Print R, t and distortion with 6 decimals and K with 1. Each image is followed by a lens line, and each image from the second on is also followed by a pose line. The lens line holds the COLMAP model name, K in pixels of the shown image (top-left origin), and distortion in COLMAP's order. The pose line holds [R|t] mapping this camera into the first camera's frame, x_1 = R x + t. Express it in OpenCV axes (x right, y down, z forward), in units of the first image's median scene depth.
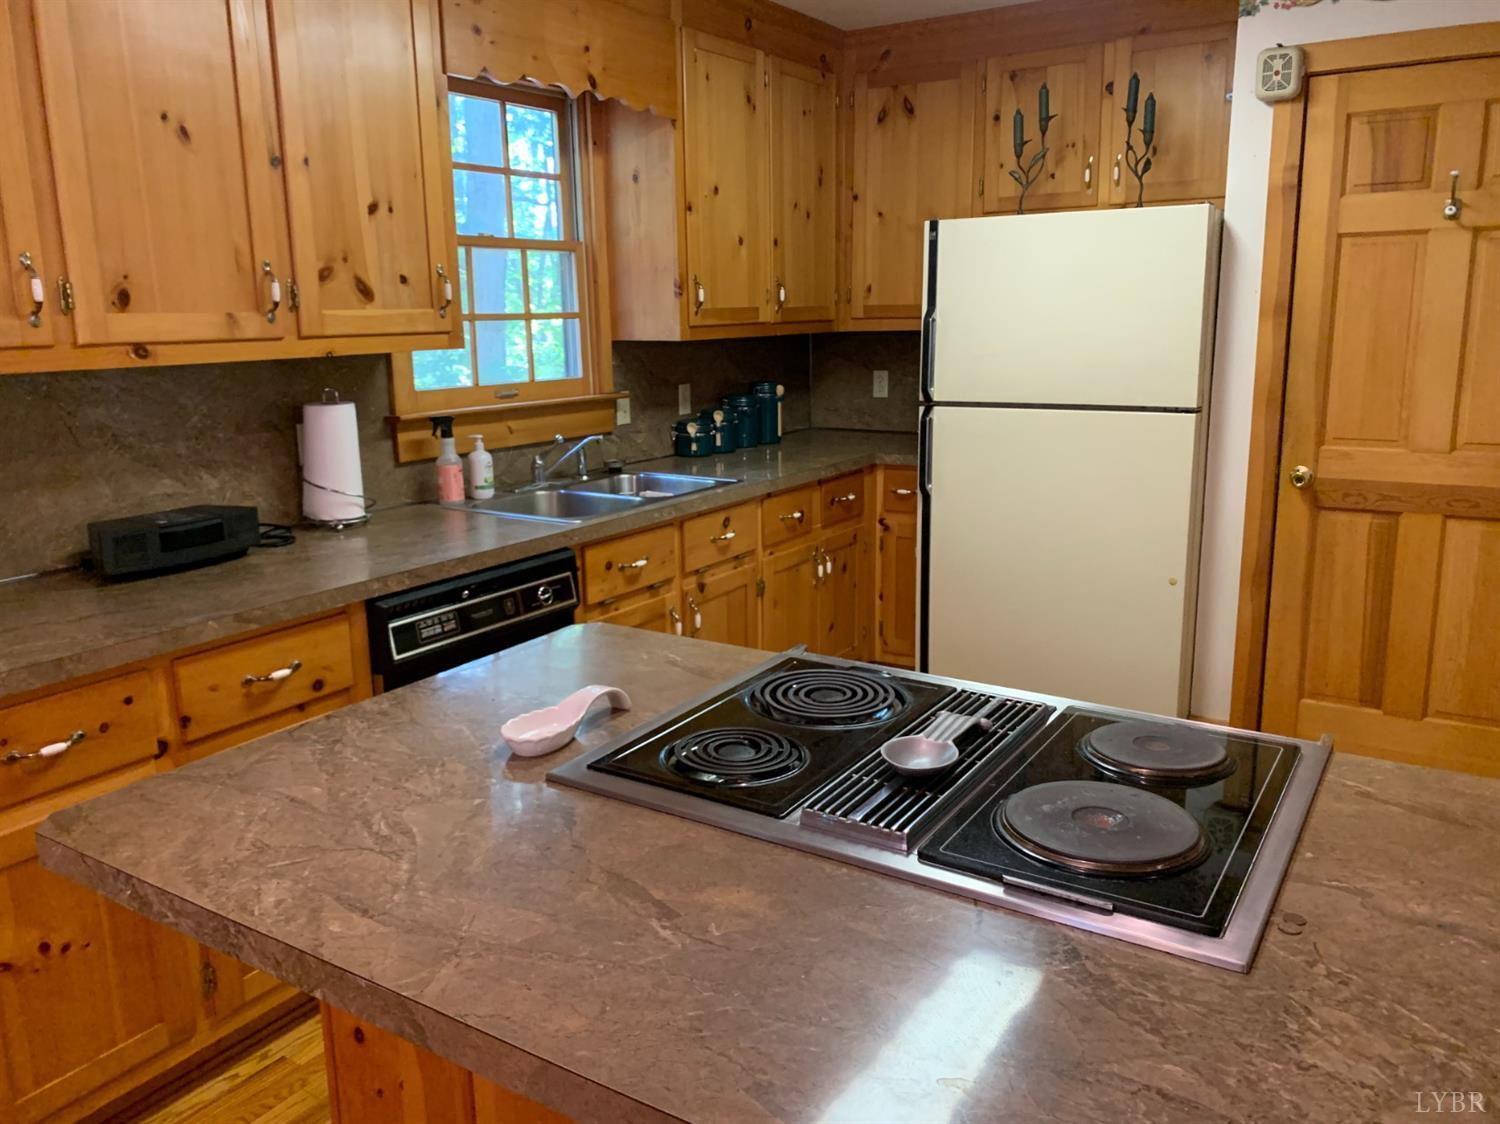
lens RADIAL K [[1147.3, 0, 749.8], [0, 1147.3, 525.3], [0, 0, 1]] dist [0.054606, -0.070937]
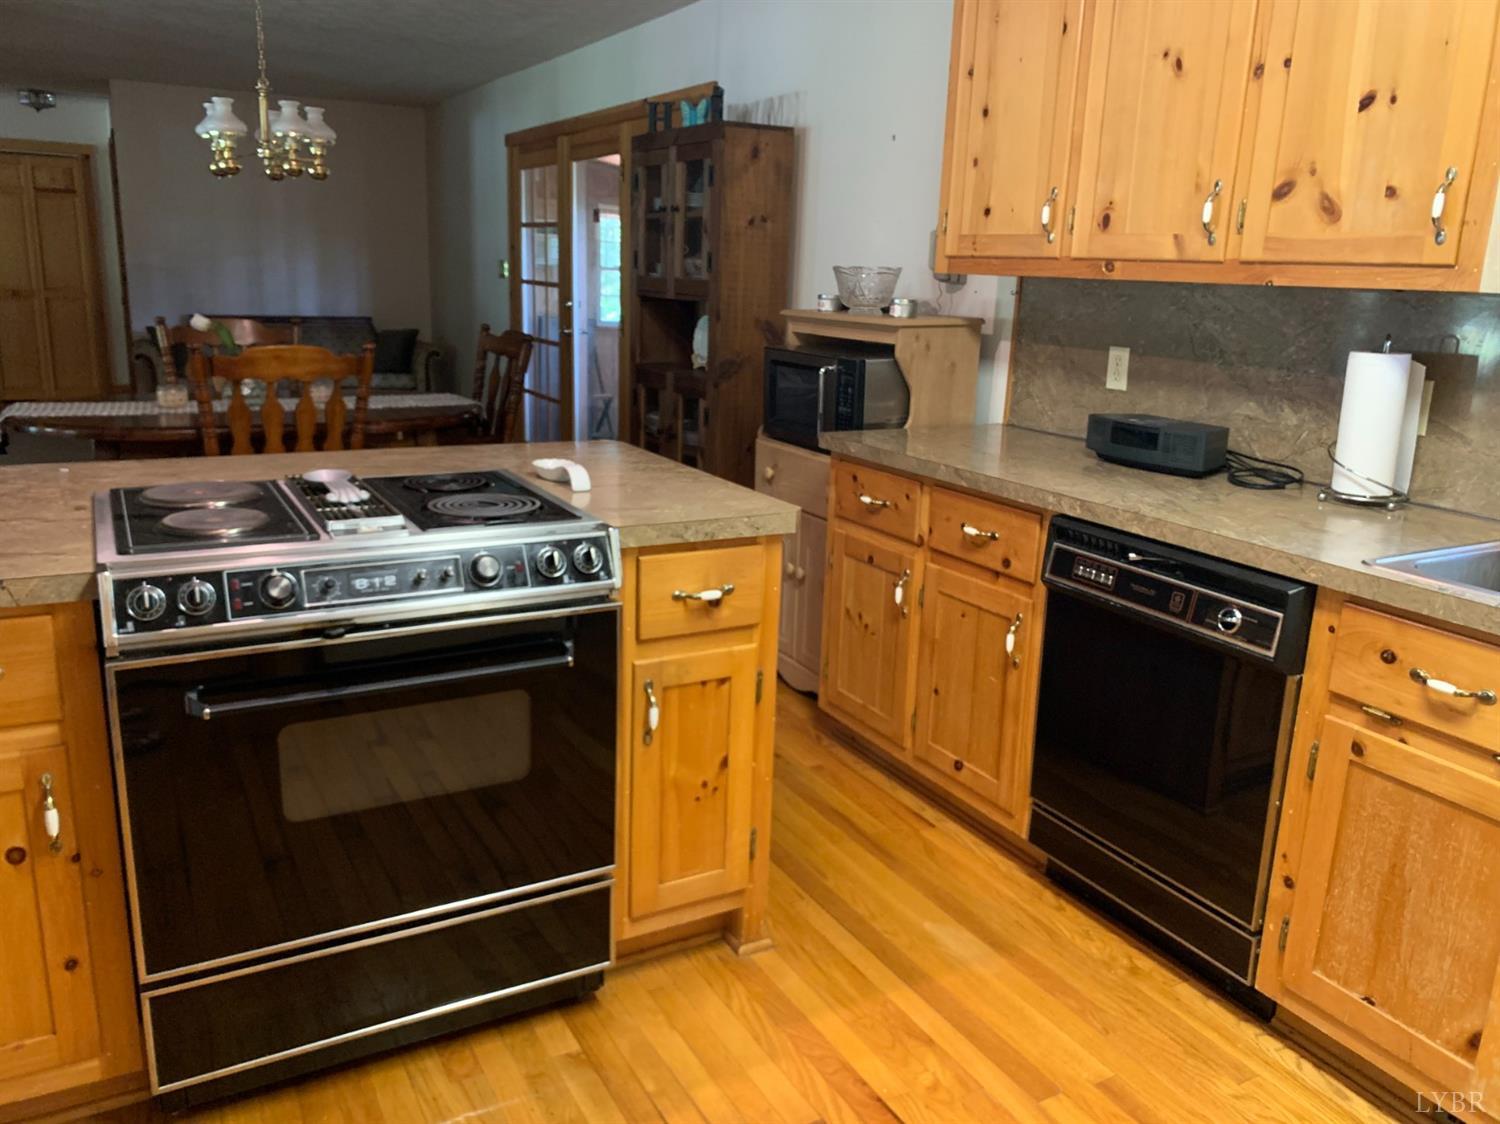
lens RADIAL K [[1172.9, 0, 750.0], [0, 1172.9, 562.0], [0, 0, 1]] dist [-0.030663, 0.009474]
pose [[-0.472664, 0.218424, -0.853744, 0.513670], [-0.188211, 0.921422, 0.339939, -0.145523], [0.860910, 0.321361, -0.394413, 0.874722]]
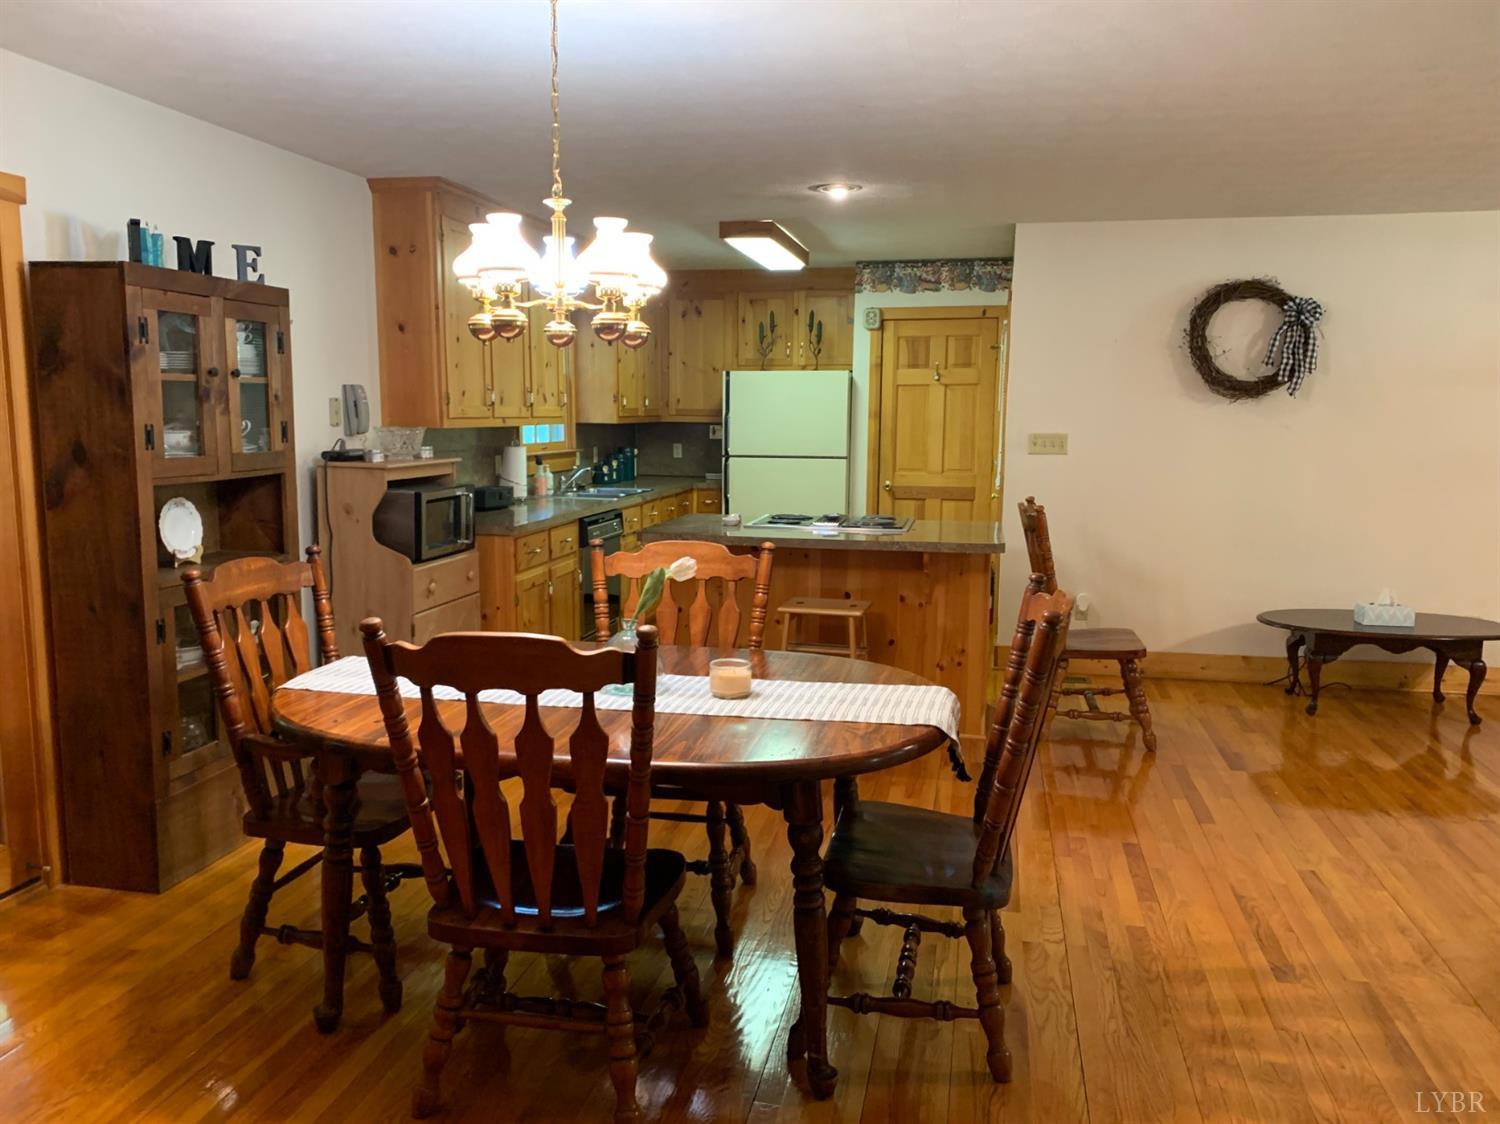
lens RADIAL K [[1156.5, 0, 750.0], [0, 1156.5, 562.0], [0, 0, 1]] dist [0.039238, -0.073565]
pose [[0.931961, -0.026096, 0.361618, -0.673745], [0.046733, 0.997732, -0.048438, 0.225131], [-0.359534, 0.062042, 0.931067, -1.138253]]
